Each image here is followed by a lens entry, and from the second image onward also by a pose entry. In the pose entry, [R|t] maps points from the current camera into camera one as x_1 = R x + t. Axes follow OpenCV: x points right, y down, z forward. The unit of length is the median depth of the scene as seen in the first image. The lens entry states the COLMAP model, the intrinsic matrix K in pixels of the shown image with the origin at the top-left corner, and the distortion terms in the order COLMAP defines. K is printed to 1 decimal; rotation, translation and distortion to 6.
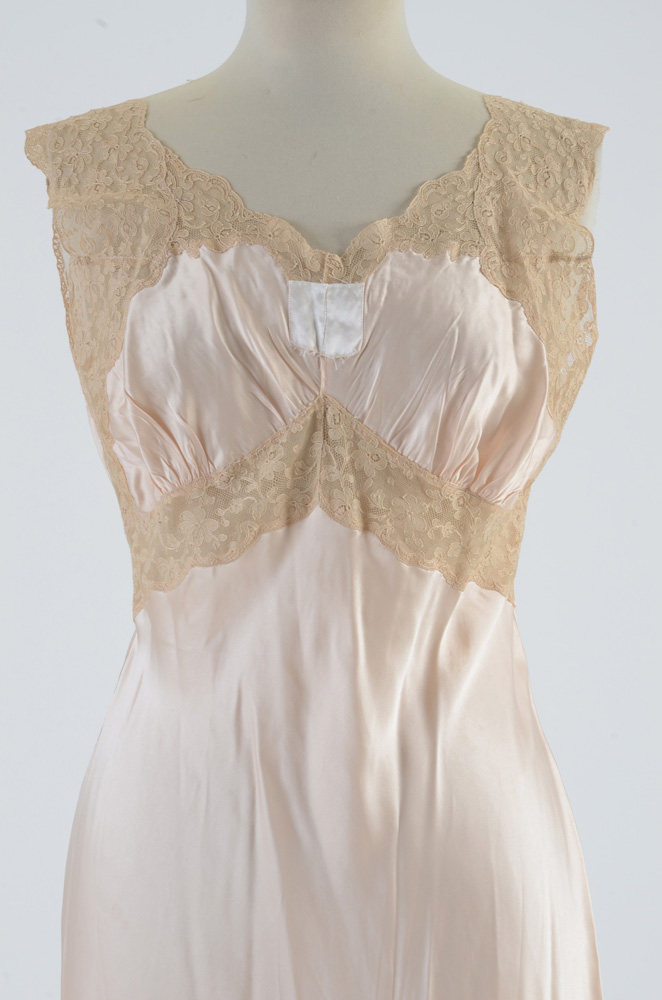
lens RADIAL K [[3989.0, 0, 330.0], [0, 3989.0, 505.0], [0, 0, 1]] dist [1.254505, 0.000000]
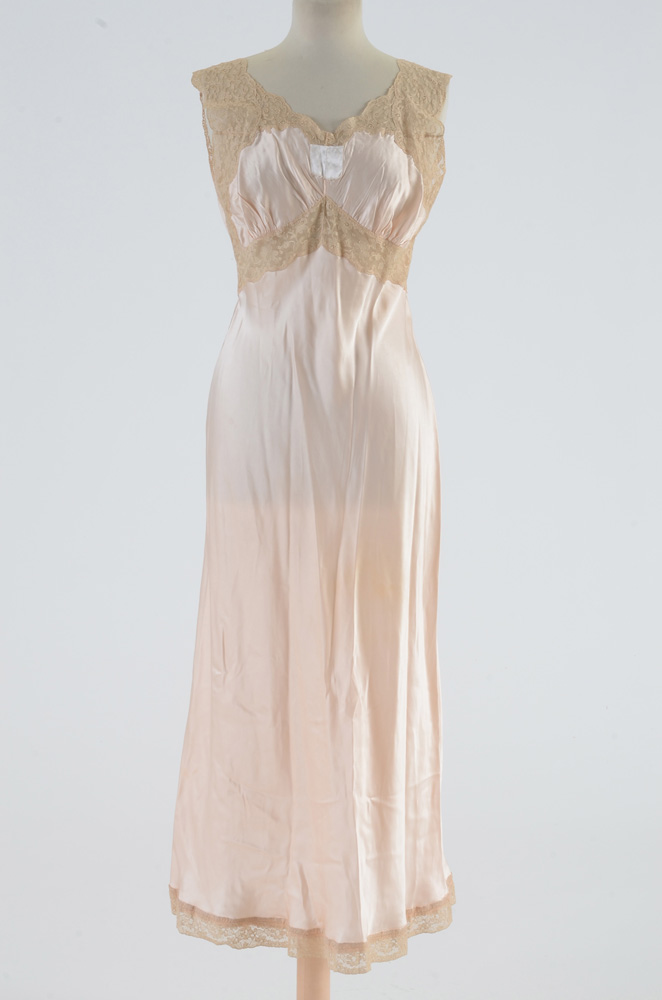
lens RADIAL K [[2937.1, 0, 333.1], [0, 2937.1, 510.5], [0, 0, 1]] dist [0.857326, 0.000000]
pose [[0.999754, 0.013962, 0.017246, -0.023289], [-0.015383, 0.996248, 0.085164, 0.007036], [-0.015992, -0.085408, 0.996218, -0.693417]]
